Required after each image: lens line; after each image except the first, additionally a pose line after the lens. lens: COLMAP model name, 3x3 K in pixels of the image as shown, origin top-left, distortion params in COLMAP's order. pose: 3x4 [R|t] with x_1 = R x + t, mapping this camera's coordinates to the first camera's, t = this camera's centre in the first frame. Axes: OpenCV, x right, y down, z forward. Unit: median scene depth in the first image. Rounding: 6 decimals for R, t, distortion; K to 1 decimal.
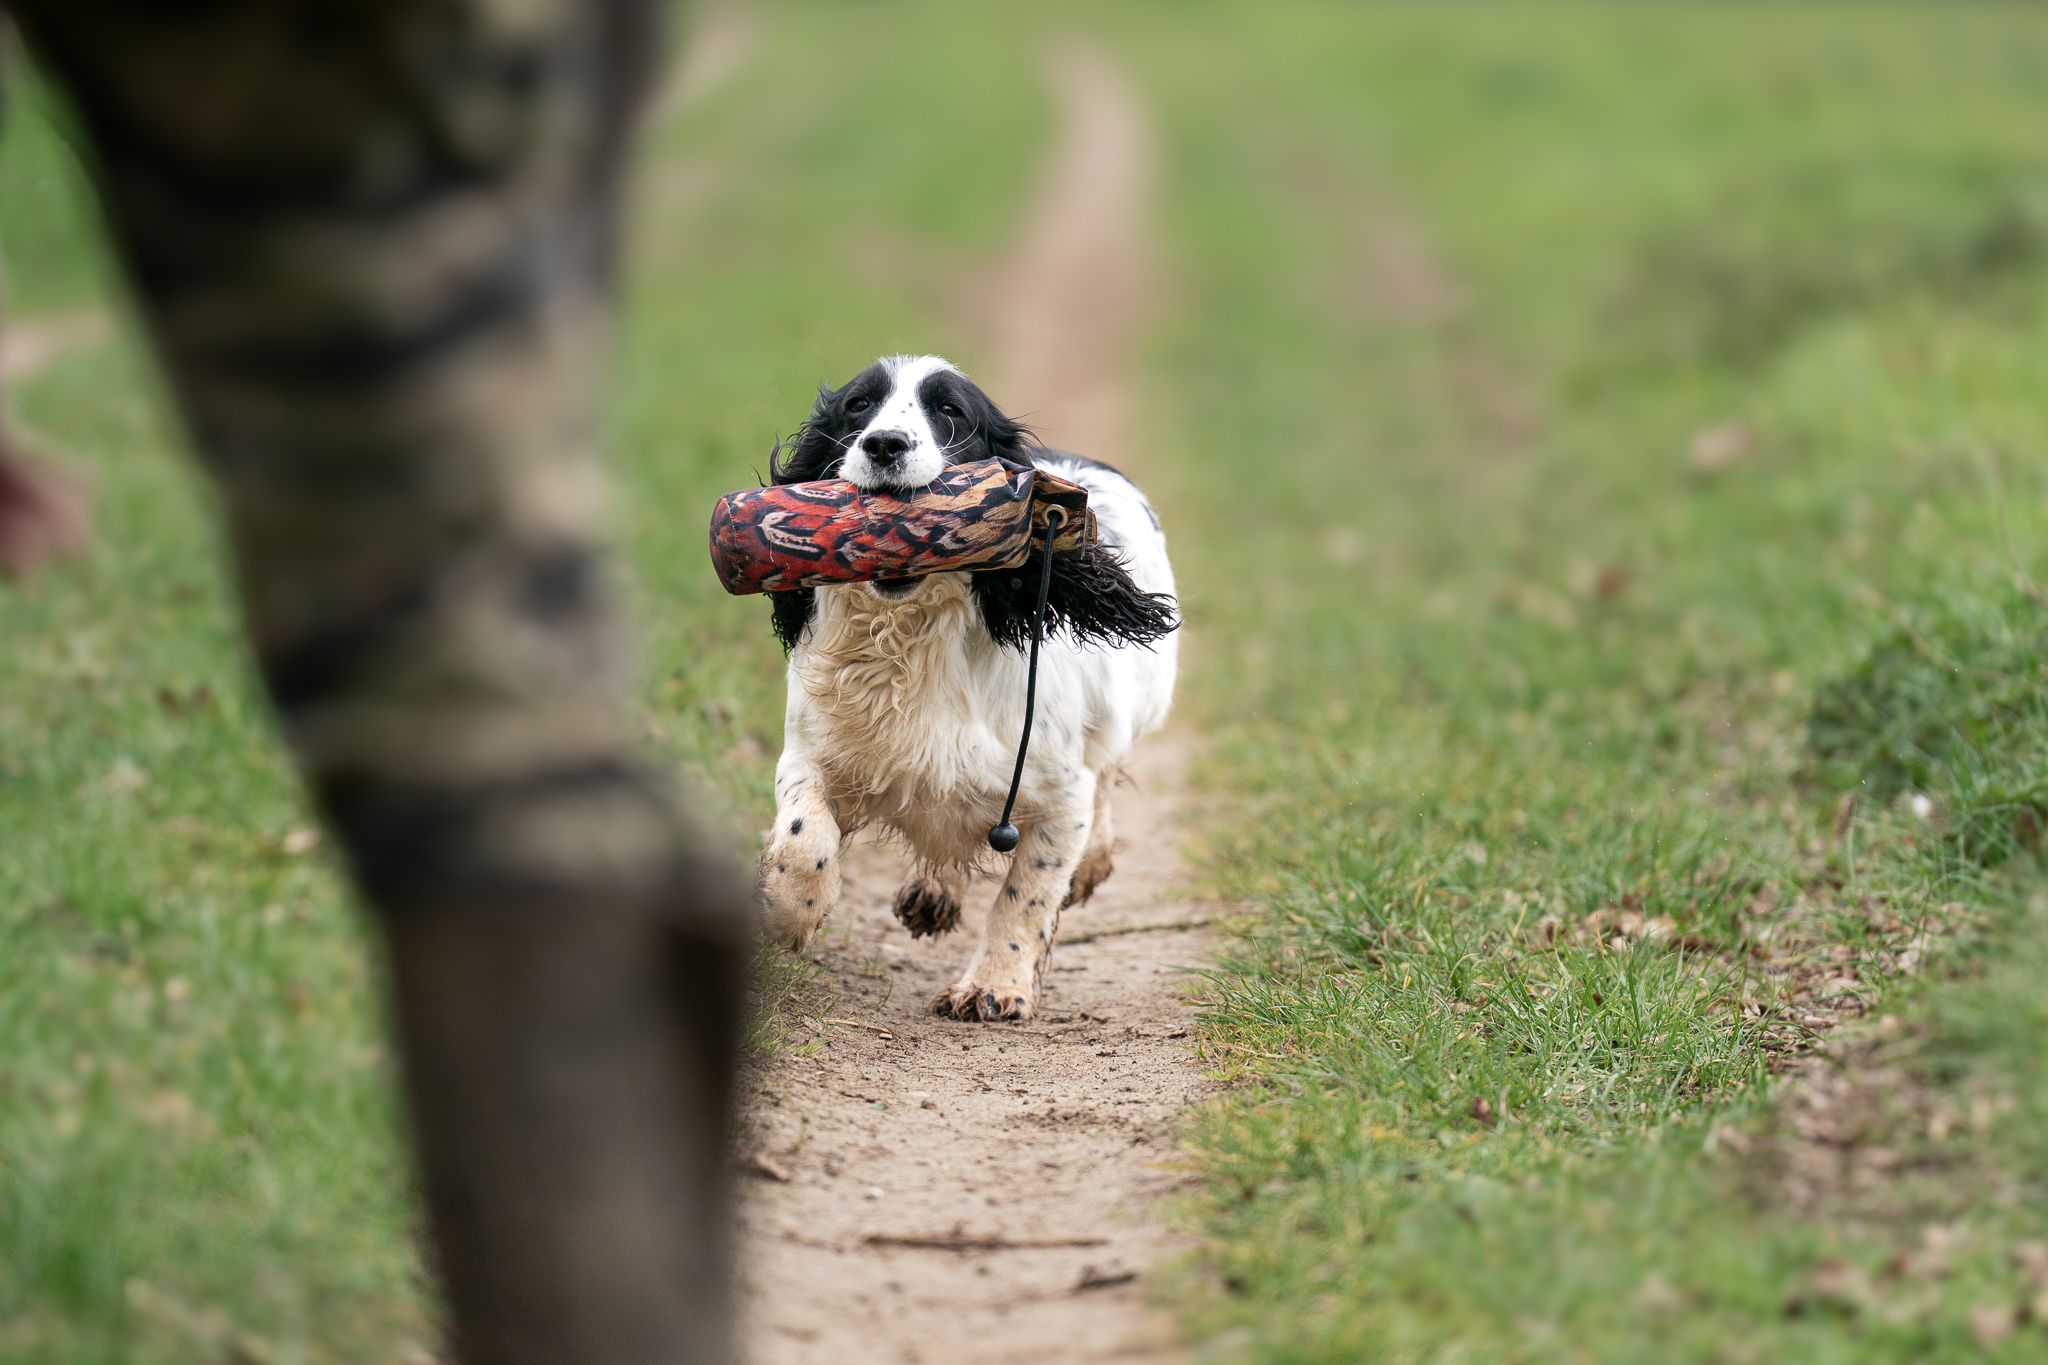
lens RADIAL K [[11966.8, 0, 1024.2], [0, 11966.8, 681.9], [0, 0, 1]] dist [0.430850, 0.000000]
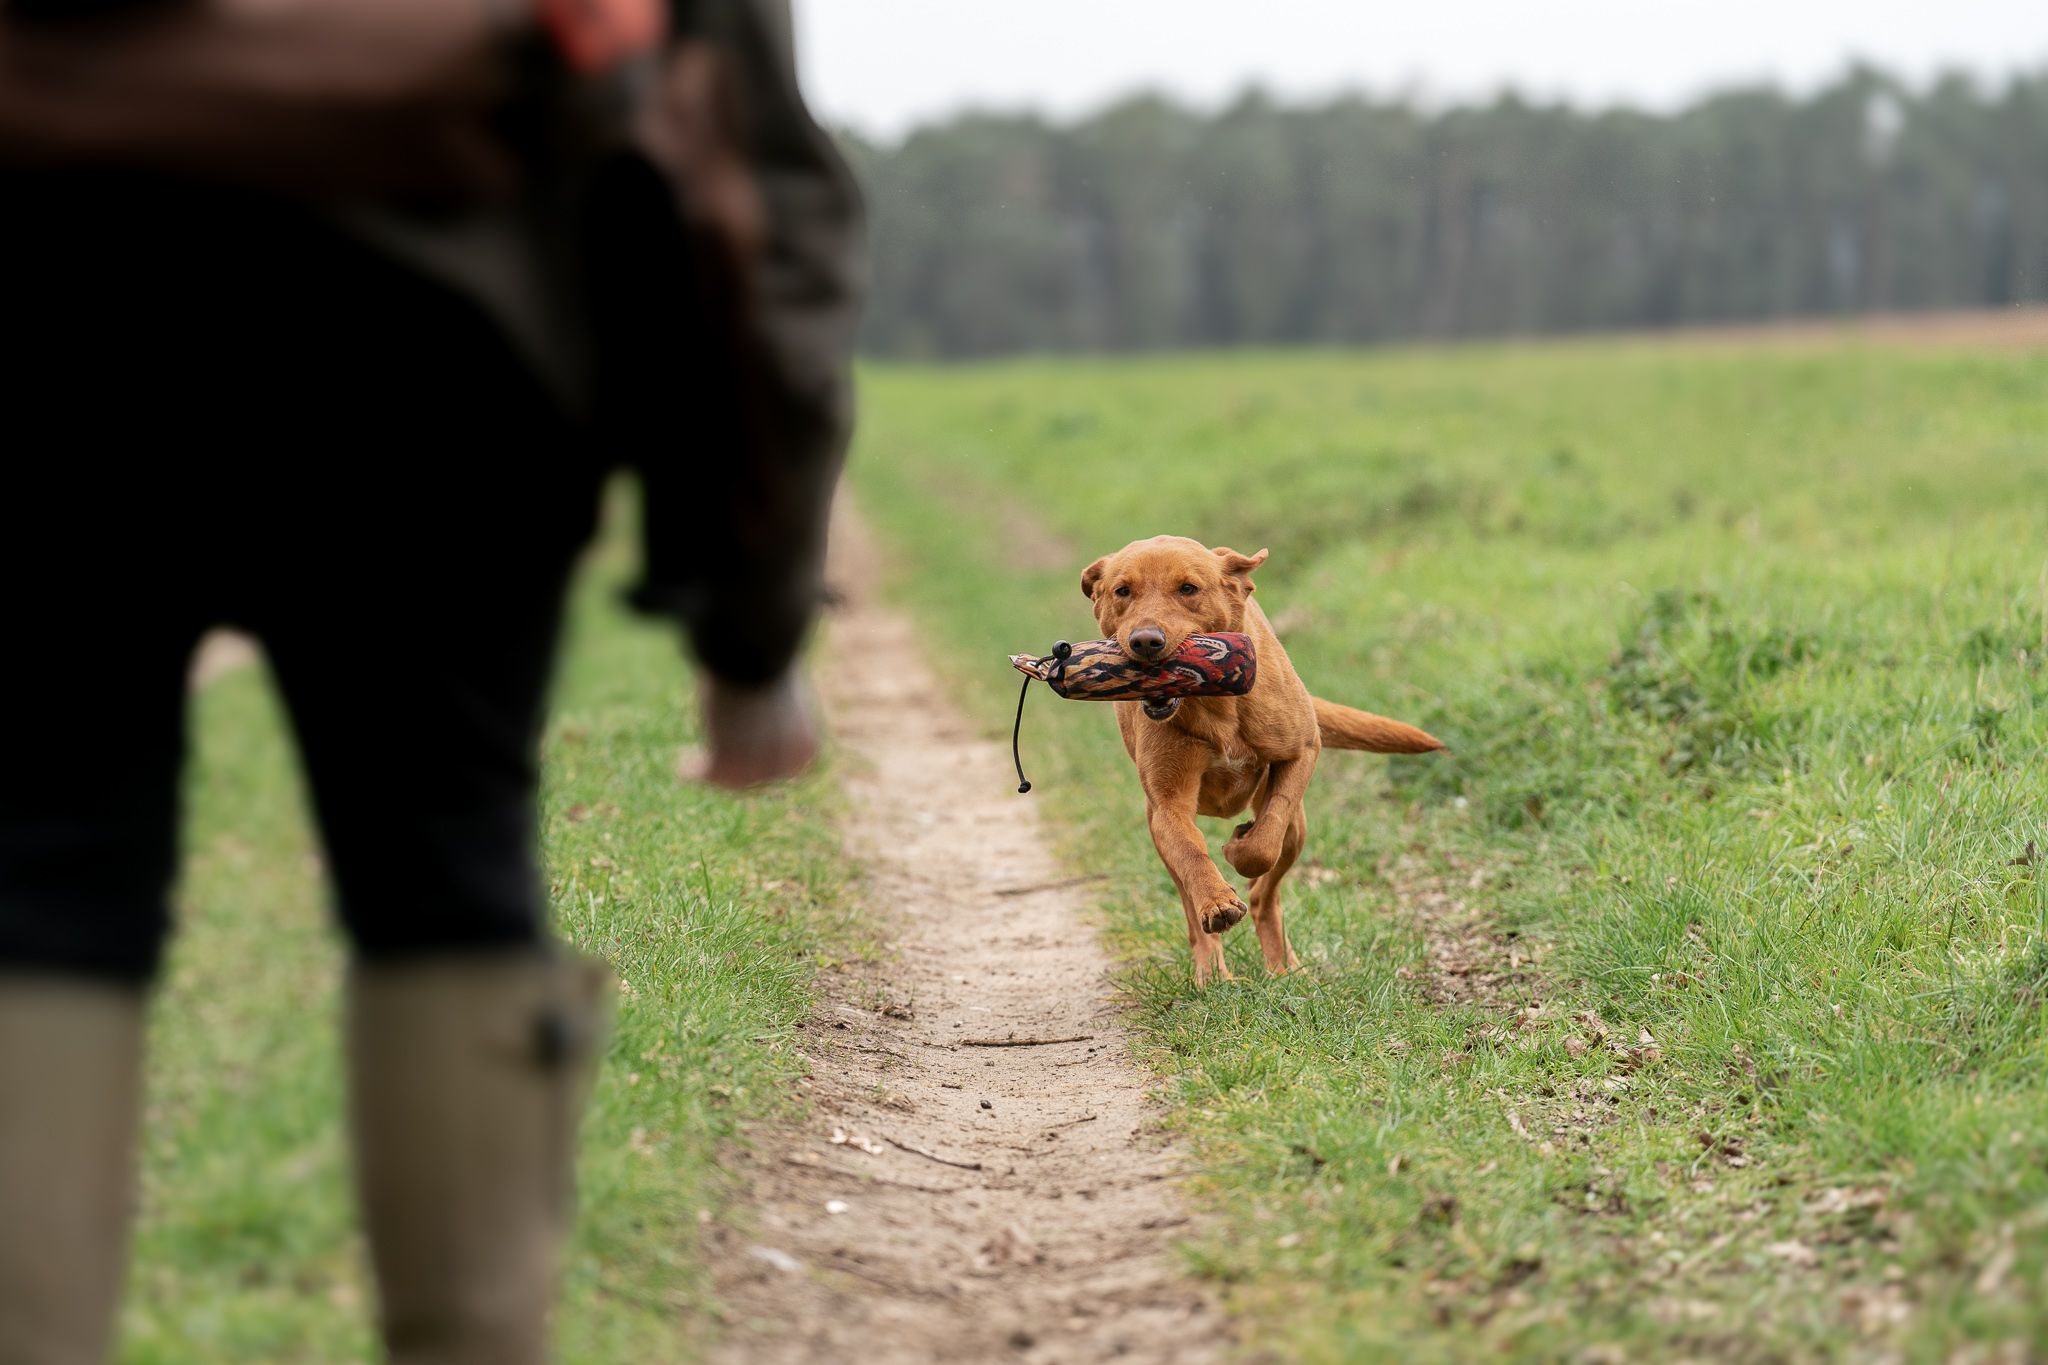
lens RADIAL K [[7449.4, 0, 1023.6], [0, 7449.4, 682.5], [0, 0, 1]] dist [-0.059625, 0.000000]
pose [[0.997936, -0.055496, 0.032298, -0.028152], [0.056015, 0.998311, -0.015387, 0.006386], [-0.031389, 0.017165, 0.999360, -0.118460]]
